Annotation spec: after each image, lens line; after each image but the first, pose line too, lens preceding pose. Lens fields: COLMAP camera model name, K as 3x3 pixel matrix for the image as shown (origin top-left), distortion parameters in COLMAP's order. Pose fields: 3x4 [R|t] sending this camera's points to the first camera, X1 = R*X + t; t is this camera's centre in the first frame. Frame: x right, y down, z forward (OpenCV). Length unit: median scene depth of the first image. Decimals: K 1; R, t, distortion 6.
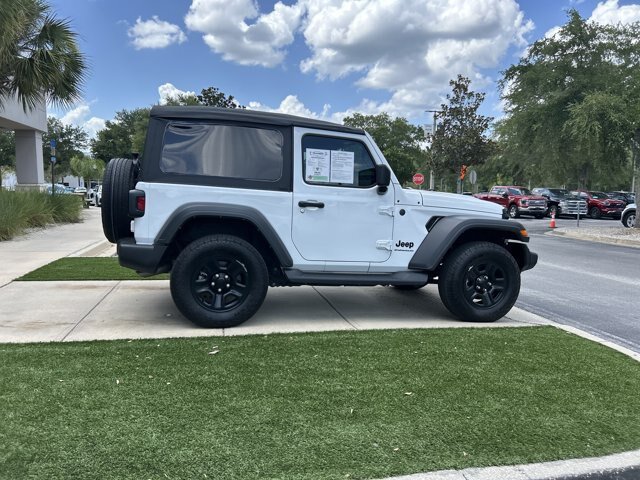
lens RADIAL K [[483.7, 0, 321.9], [0, 483.7, 238.9], [0, 0, 1]] dist [0.043729, -0.043670]
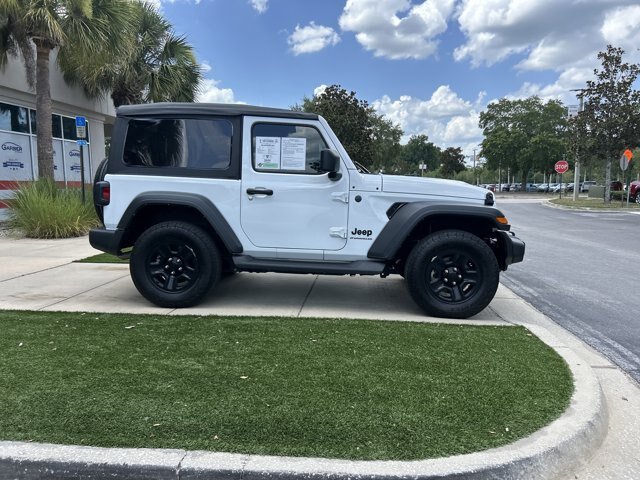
lens RADIAL K [[483.7, 0, 321.9], [0, 483.7, 238.9], [0, 0, 1]] dist [0.043729, -0.043670]
pose [[0.953905, 0.010513, -0.299925, 0.391435], [-0.007321, 0.999904, 0.011762, 0.014210], [0.300020, -0.009024, 0.953890, 0.066097]]
